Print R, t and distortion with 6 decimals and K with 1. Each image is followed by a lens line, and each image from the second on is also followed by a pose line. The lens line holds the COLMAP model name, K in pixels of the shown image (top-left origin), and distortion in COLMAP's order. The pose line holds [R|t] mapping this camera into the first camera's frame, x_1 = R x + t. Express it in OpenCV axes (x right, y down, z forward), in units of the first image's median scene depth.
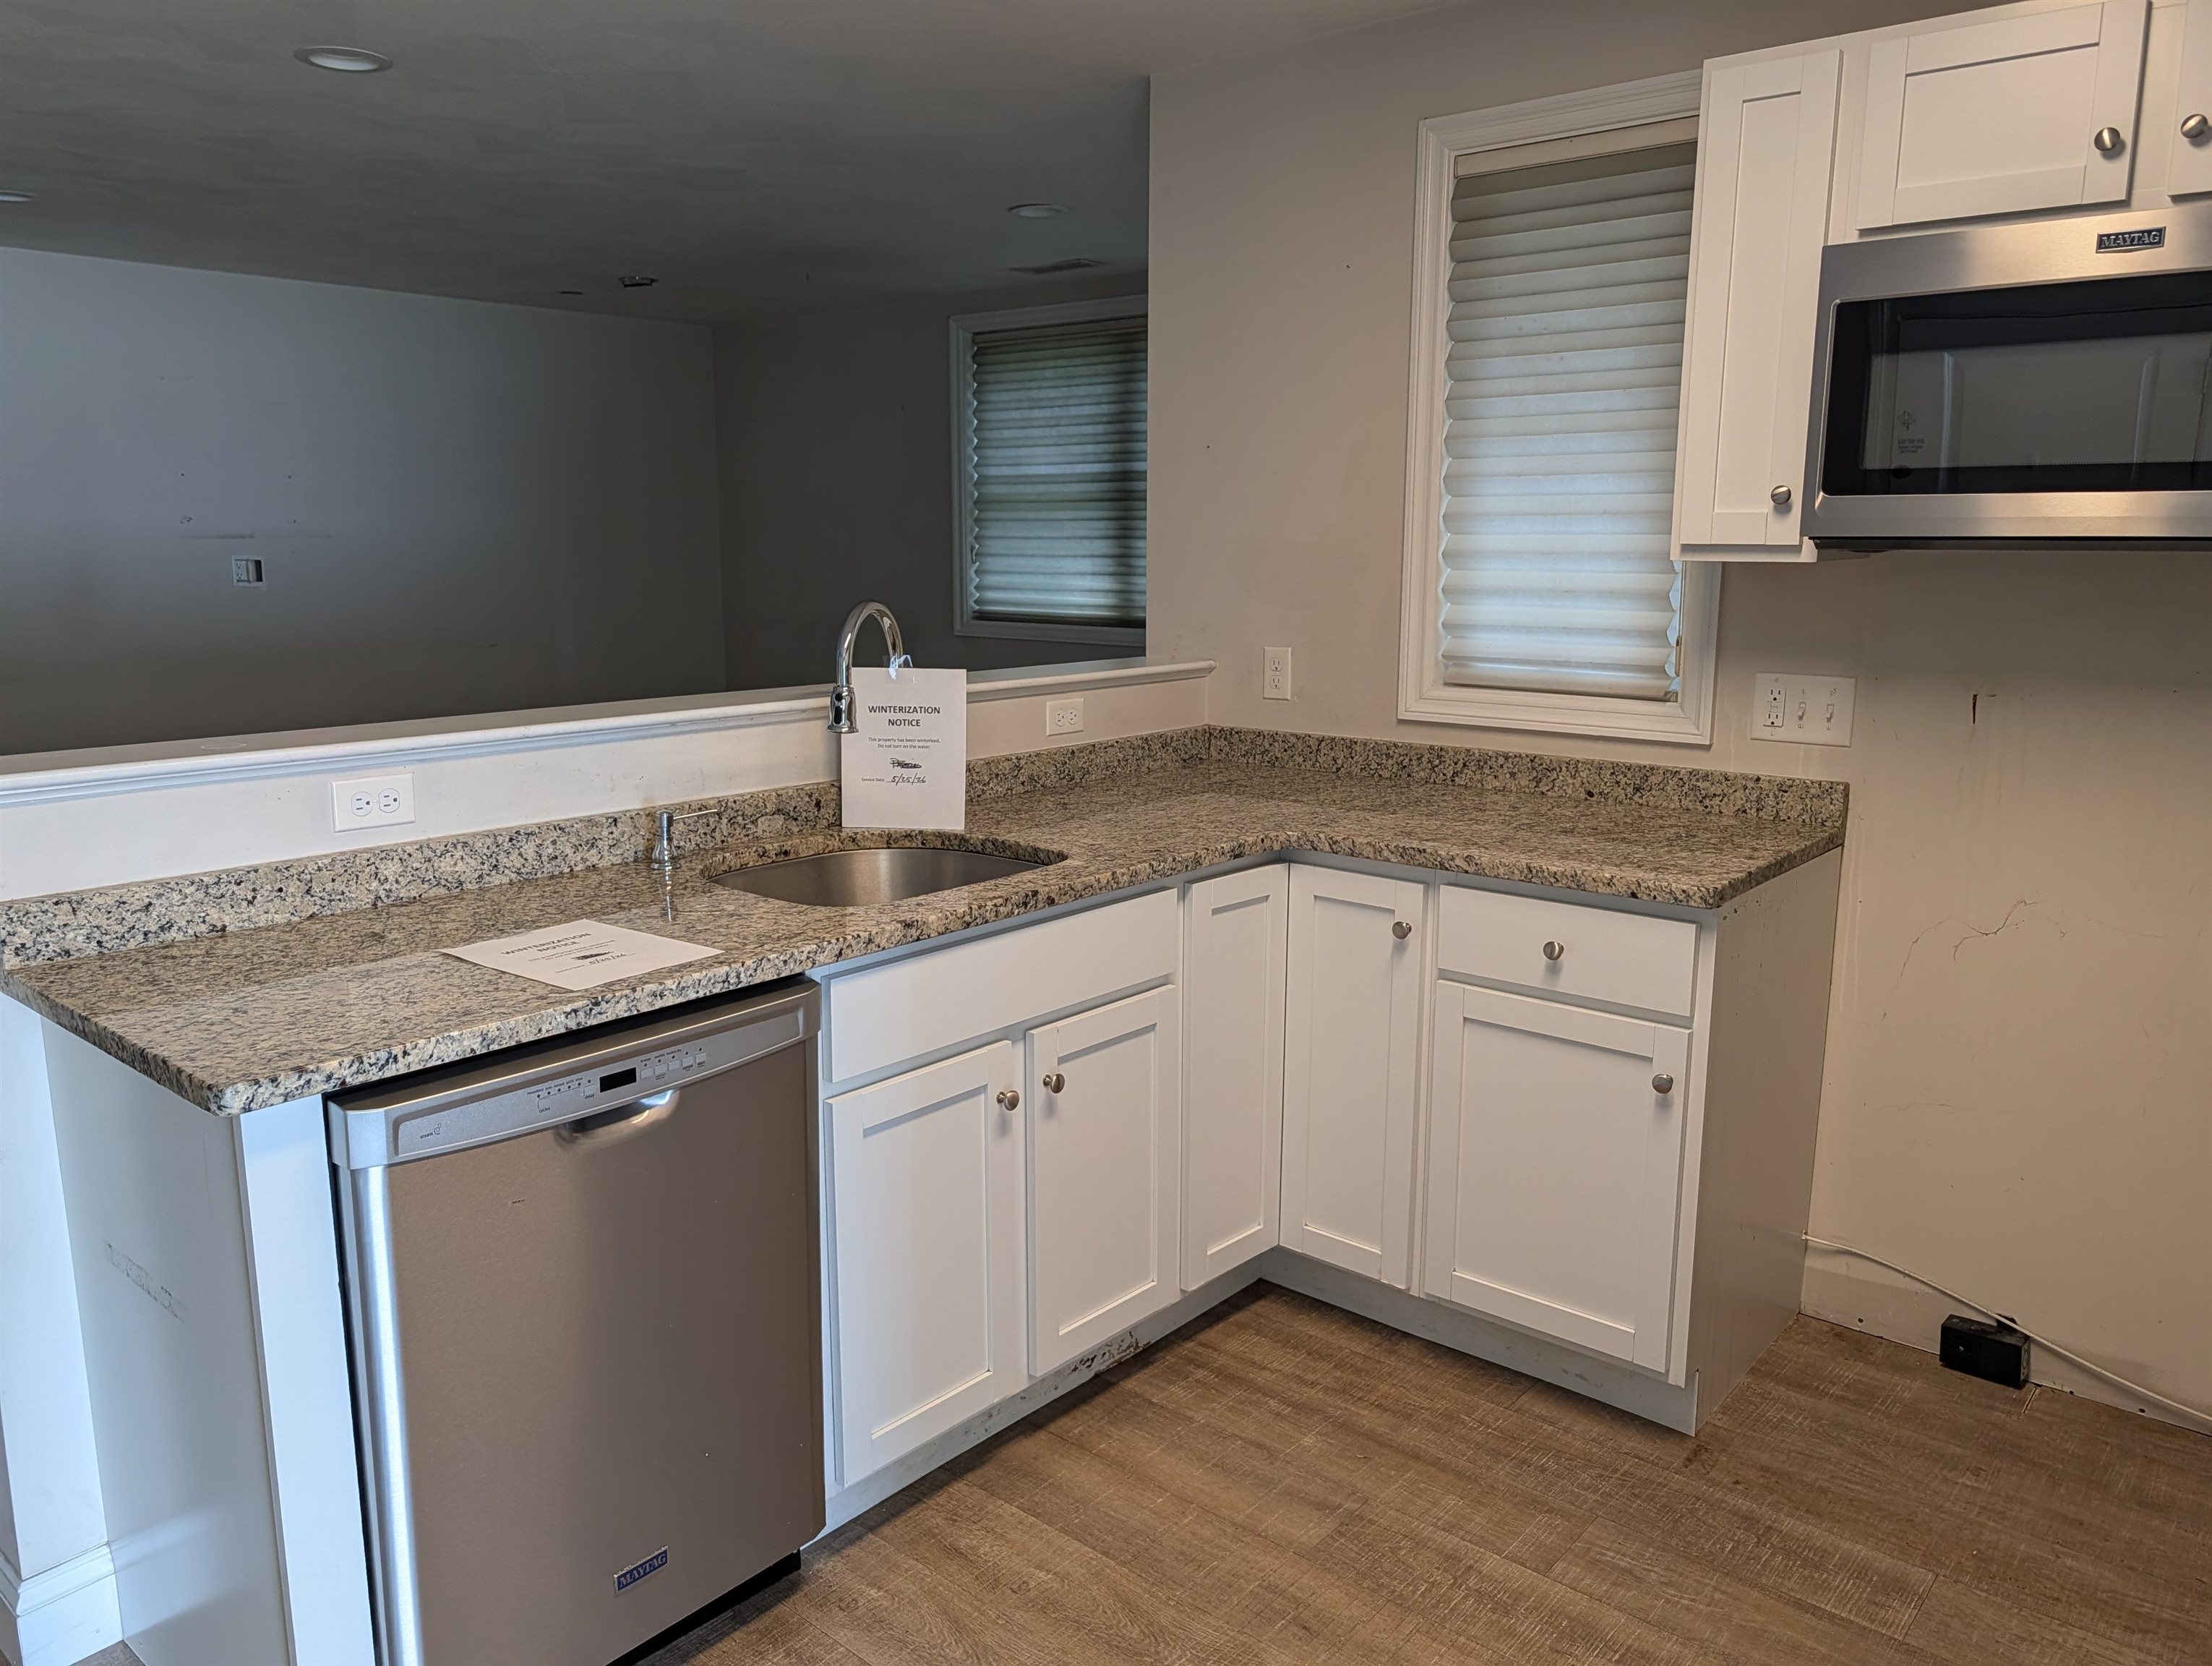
lens RADIAL K [[1581.9, 0, 1094.5], [0, 1581.9, 836.0], [0, 0, 1]] dist [0.034782, -0.016386]
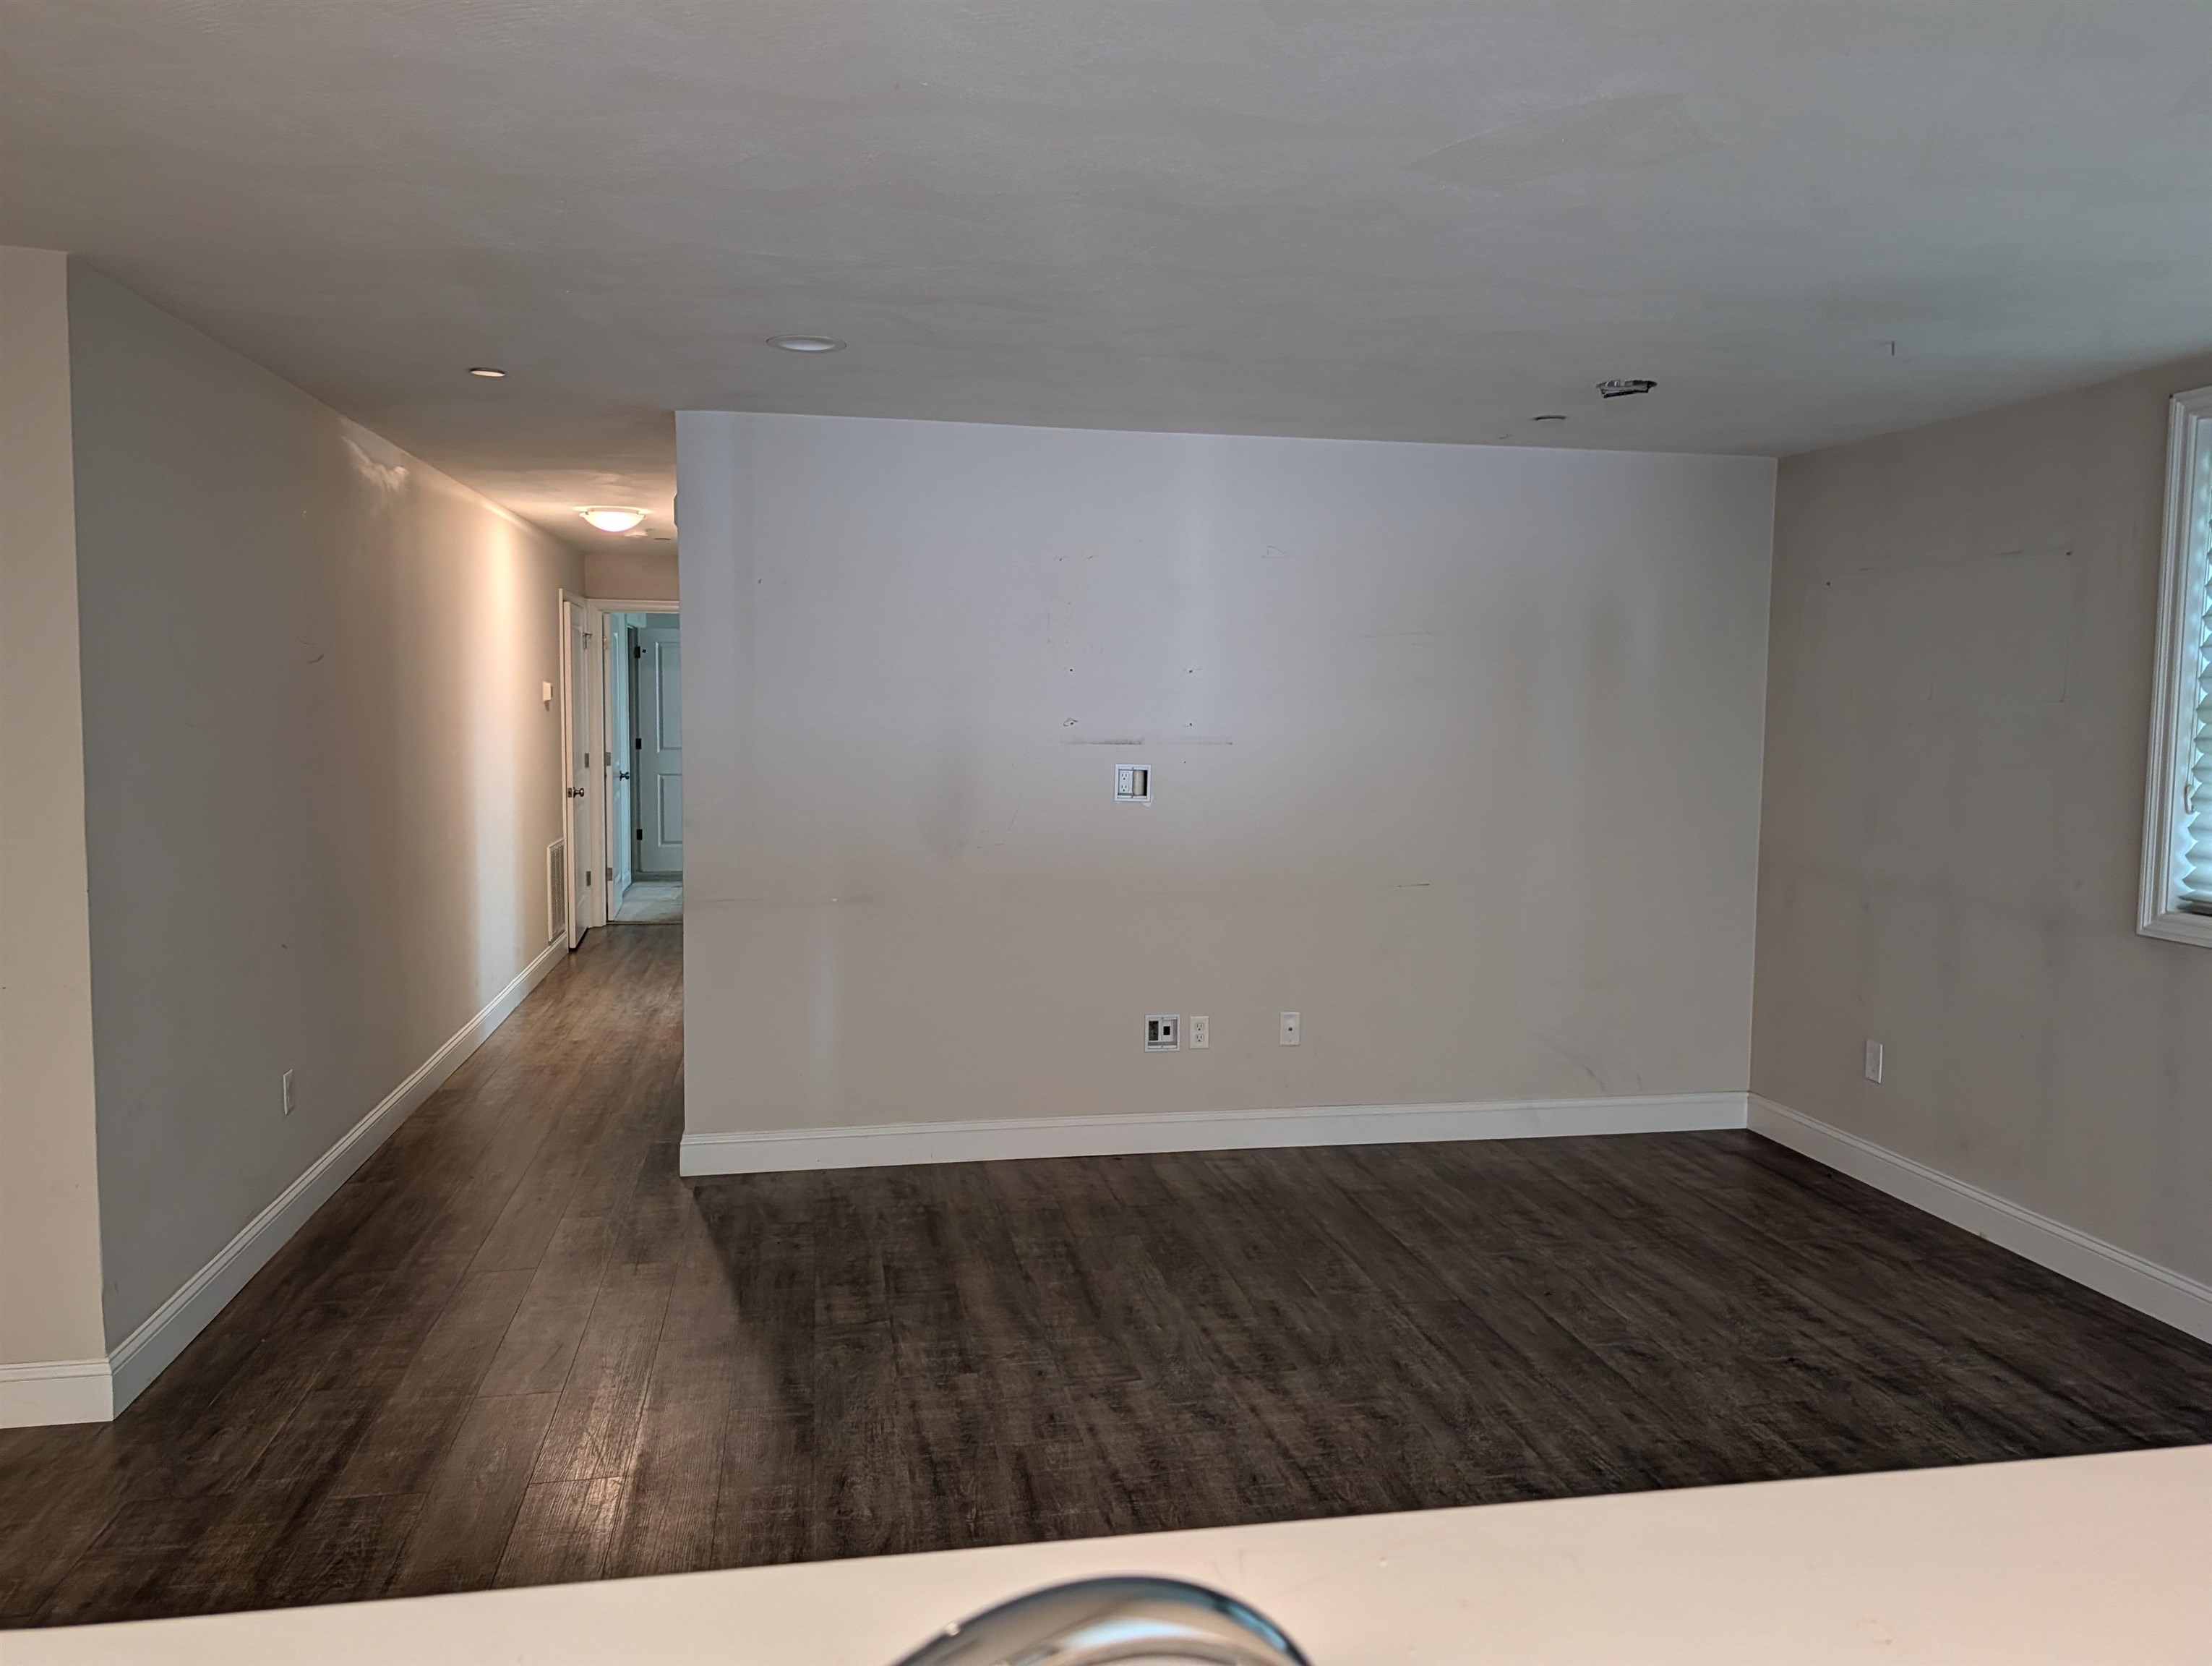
lens RADIAL K [[1581.9, 0, 1109.5], [0, 1581.9, 821.2], [0, 0, 1]] dist [0.034782, -0.016386]
pose [[0.784918, 0.052510, -0.617371, -0.029237], [-0.119315, 0.990563, -0.067444, -0.094544], [0.608003, 0.126600, 0.783776, 0.368290]]
